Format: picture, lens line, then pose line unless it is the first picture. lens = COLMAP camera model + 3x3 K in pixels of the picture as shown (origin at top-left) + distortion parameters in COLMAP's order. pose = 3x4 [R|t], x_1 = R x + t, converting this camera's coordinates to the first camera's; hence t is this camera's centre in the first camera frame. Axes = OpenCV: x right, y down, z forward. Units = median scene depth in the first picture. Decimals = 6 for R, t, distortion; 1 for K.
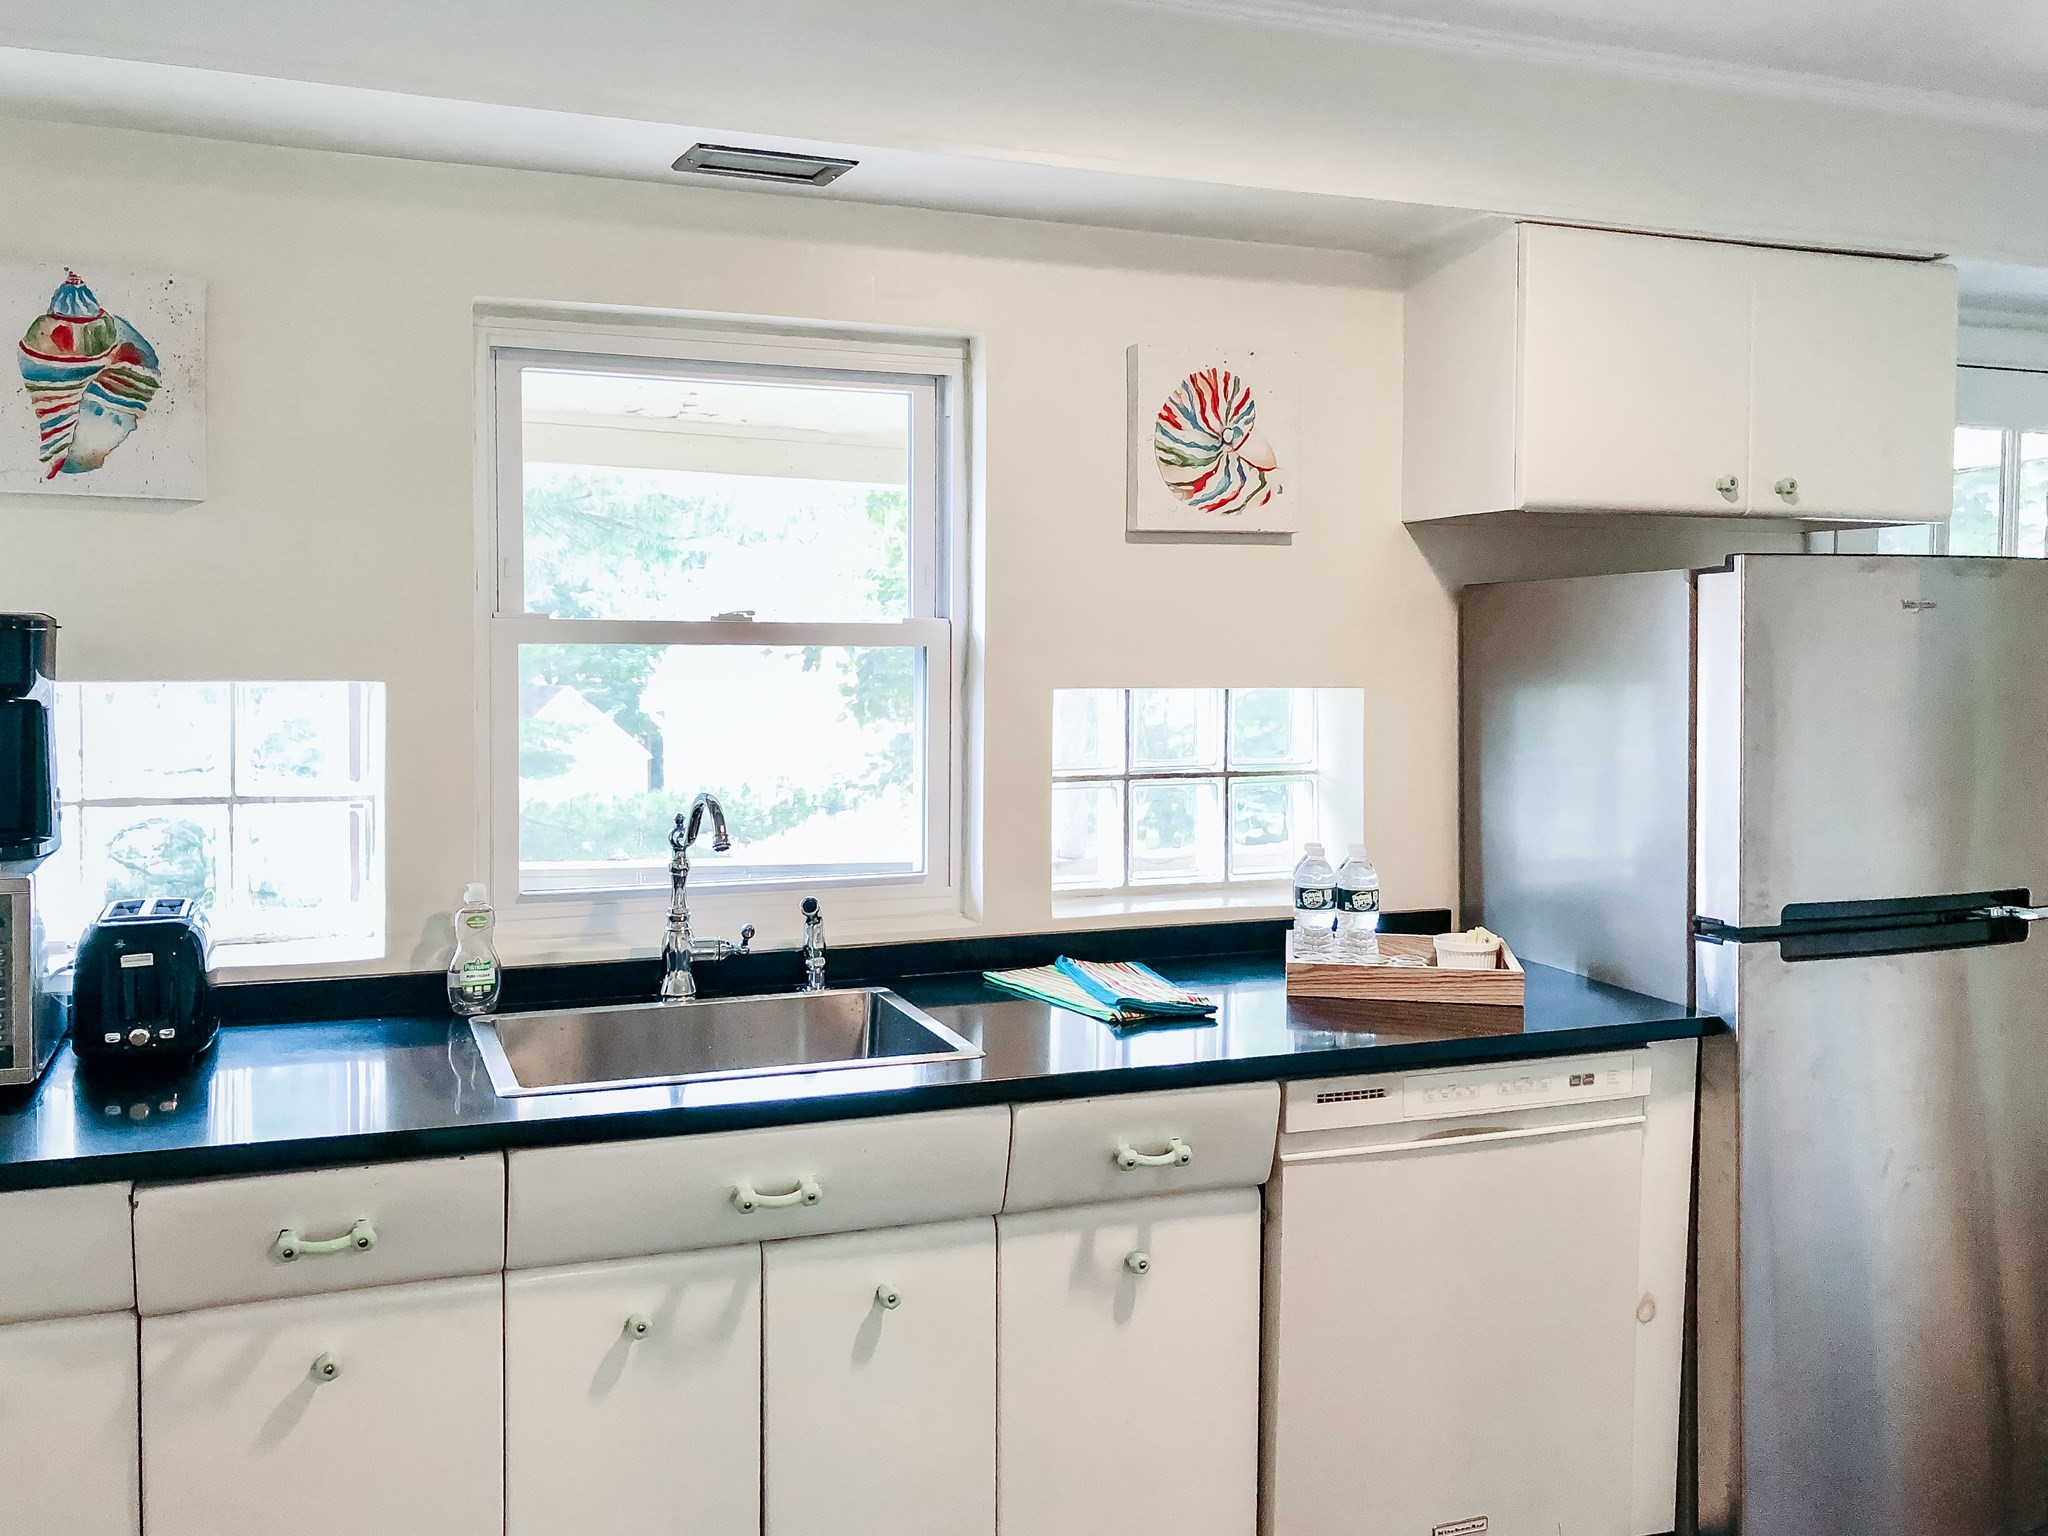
lens RADIAL K [[1676.0, 0, 1023.8], [0, 1676.0, 807.1], [0, 0, 1]] dist [0.007157, 0.003216]
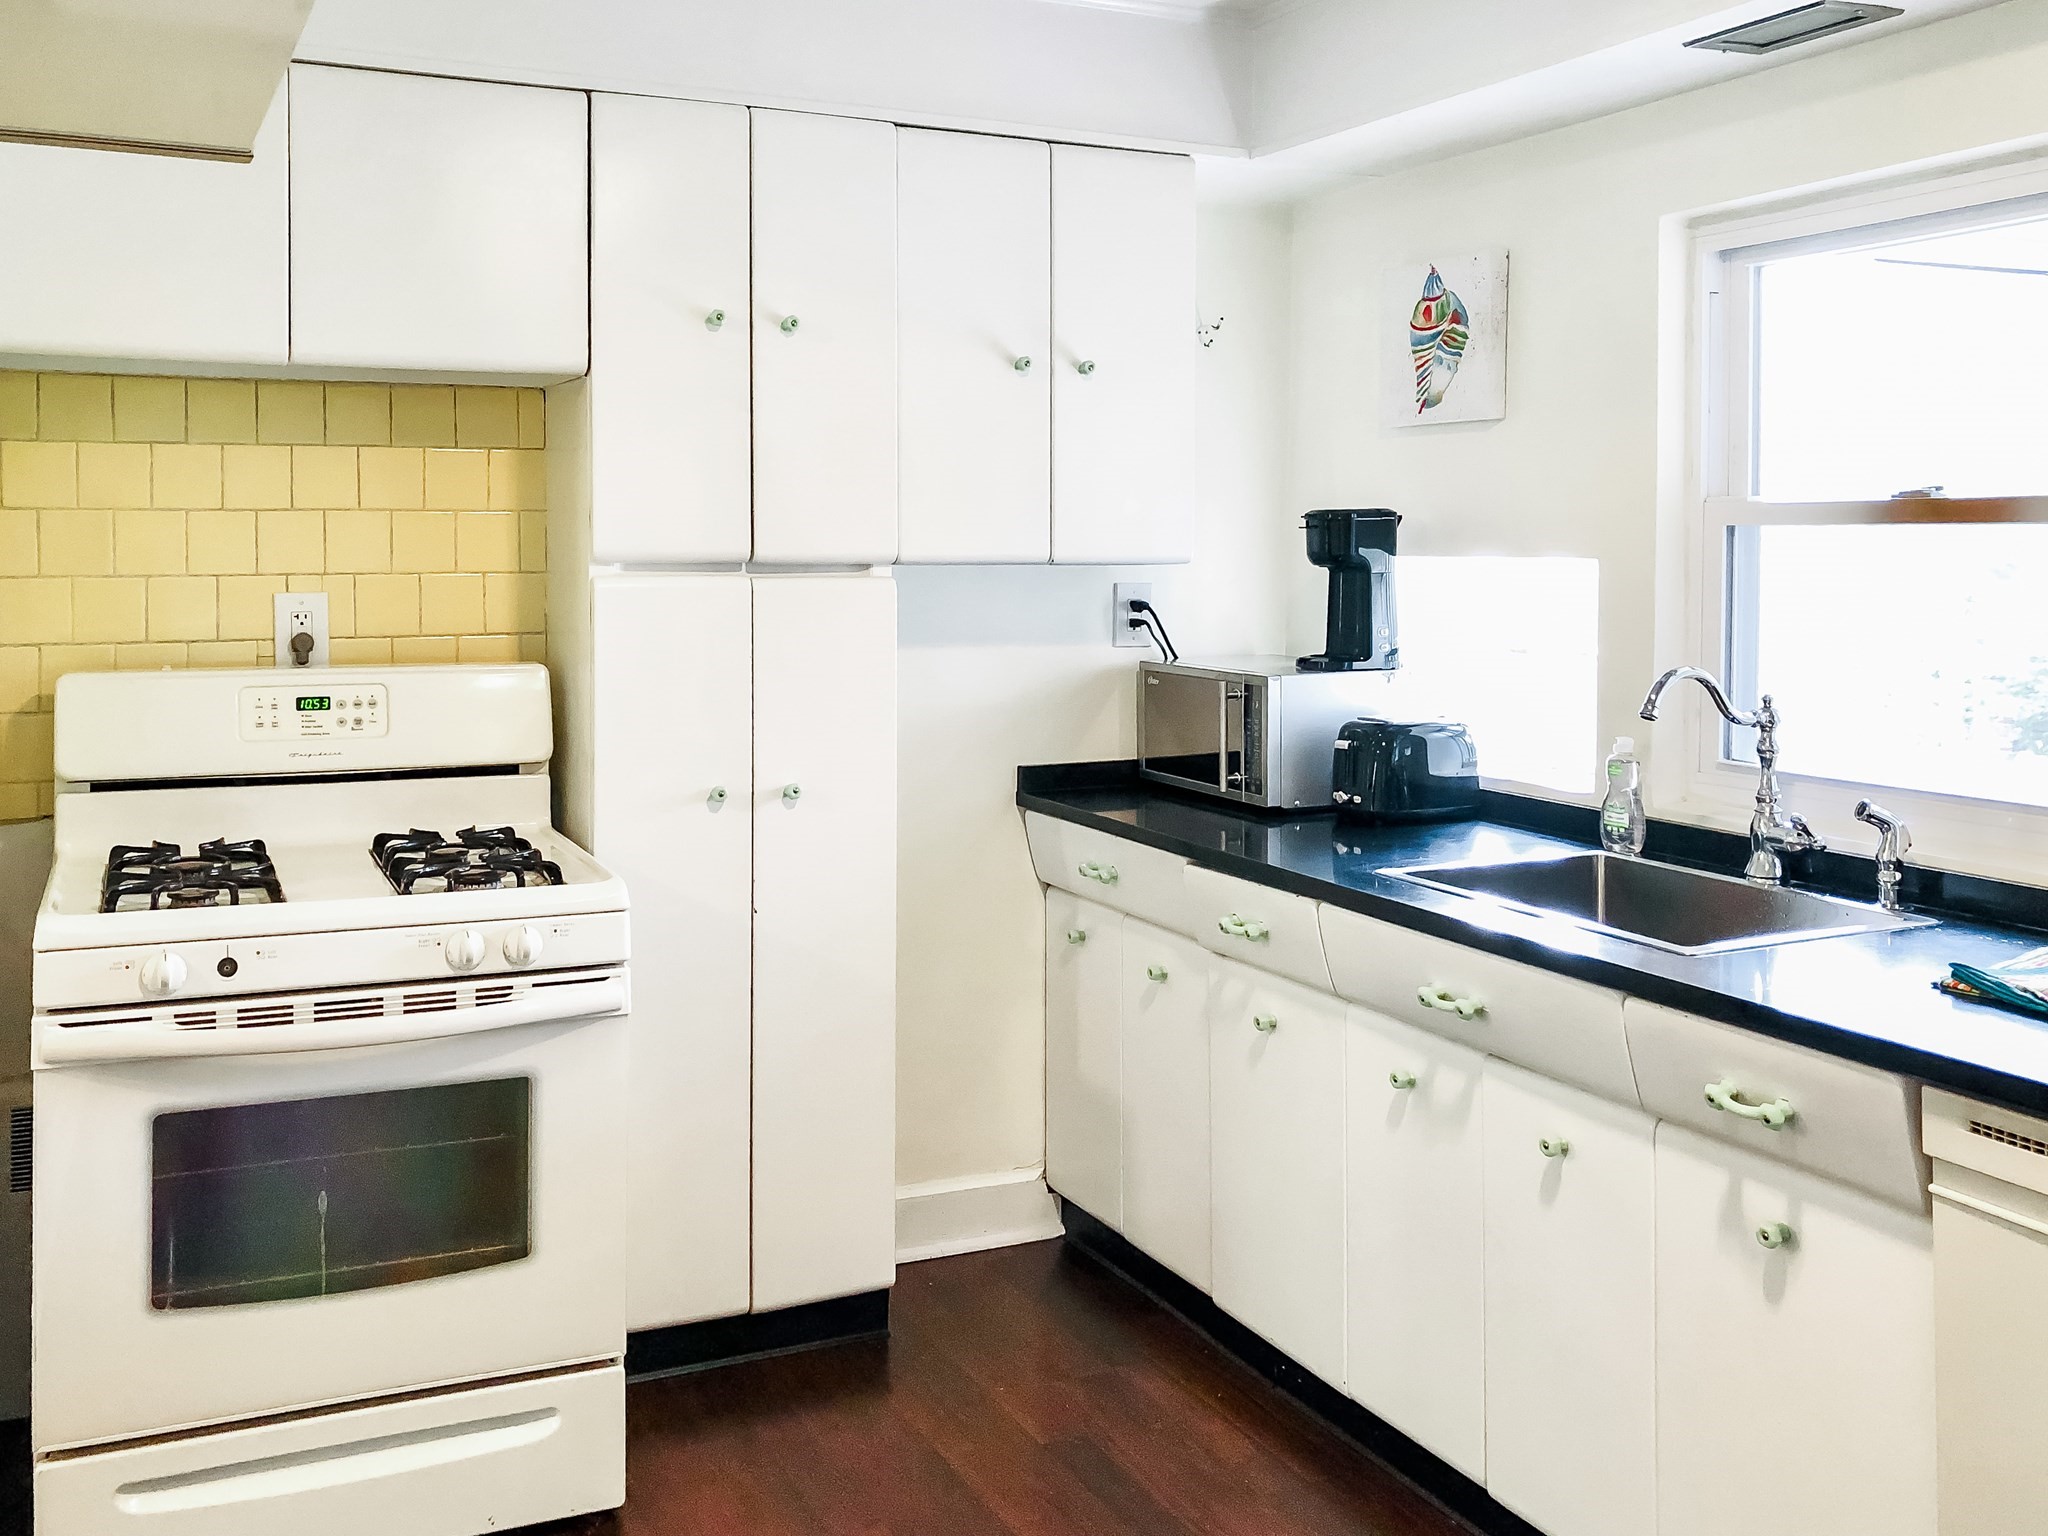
lens RADIAL K [[1856.1, 0, 1024.0], [0, 1856.1, 768.0], [0, 0, 1]] dist [0.000280, -0.007997]
pose [[0.102794, 0.113570, -0.988198, 0.973675], [-0.100731, 0.989542, 0.103246, -0.025362], [0.989589, 0.088929, 0.113159, 0.508898]]
